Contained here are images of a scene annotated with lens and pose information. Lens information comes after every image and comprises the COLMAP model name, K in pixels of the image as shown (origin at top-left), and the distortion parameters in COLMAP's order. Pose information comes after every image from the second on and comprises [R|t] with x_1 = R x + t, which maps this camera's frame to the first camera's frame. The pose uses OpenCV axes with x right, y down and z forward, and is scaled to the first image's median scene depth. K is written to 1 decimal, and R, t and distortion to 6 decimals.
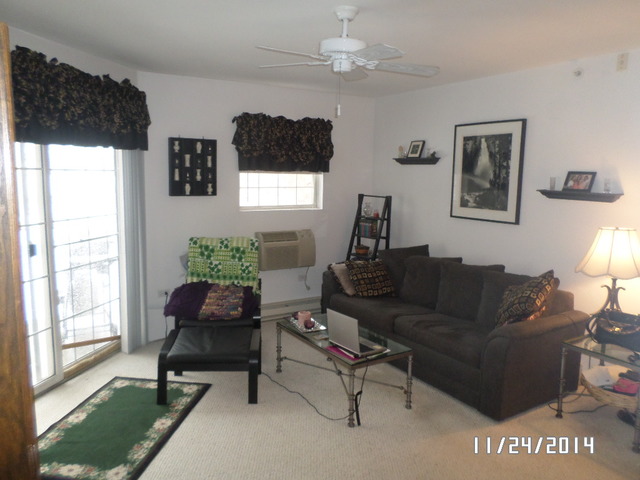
lens RADIAL K [[488.9, 0, 322.4], [0, 488.9, 239.5], [0, 0, 1]] dist [-0.002143, -0.008768]
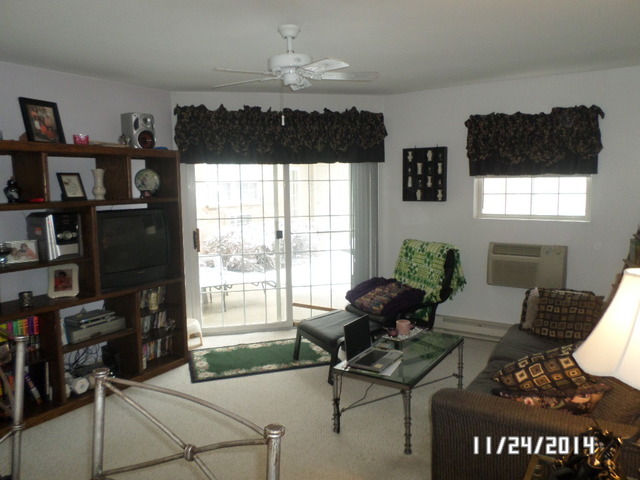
lens RADIAL K [[488.9, 0, 321.6], [0, 488.9, 239.4], [0, 0, 1]] dist [-0.002143, -0.008768]
pose [[0.424446, 0.081519, -0.901776, 0.617662], [-0.098996, 0.994146, 0.043274, -0.030998], [0.900025, 0.070905, 0.430031, 0.349437]]
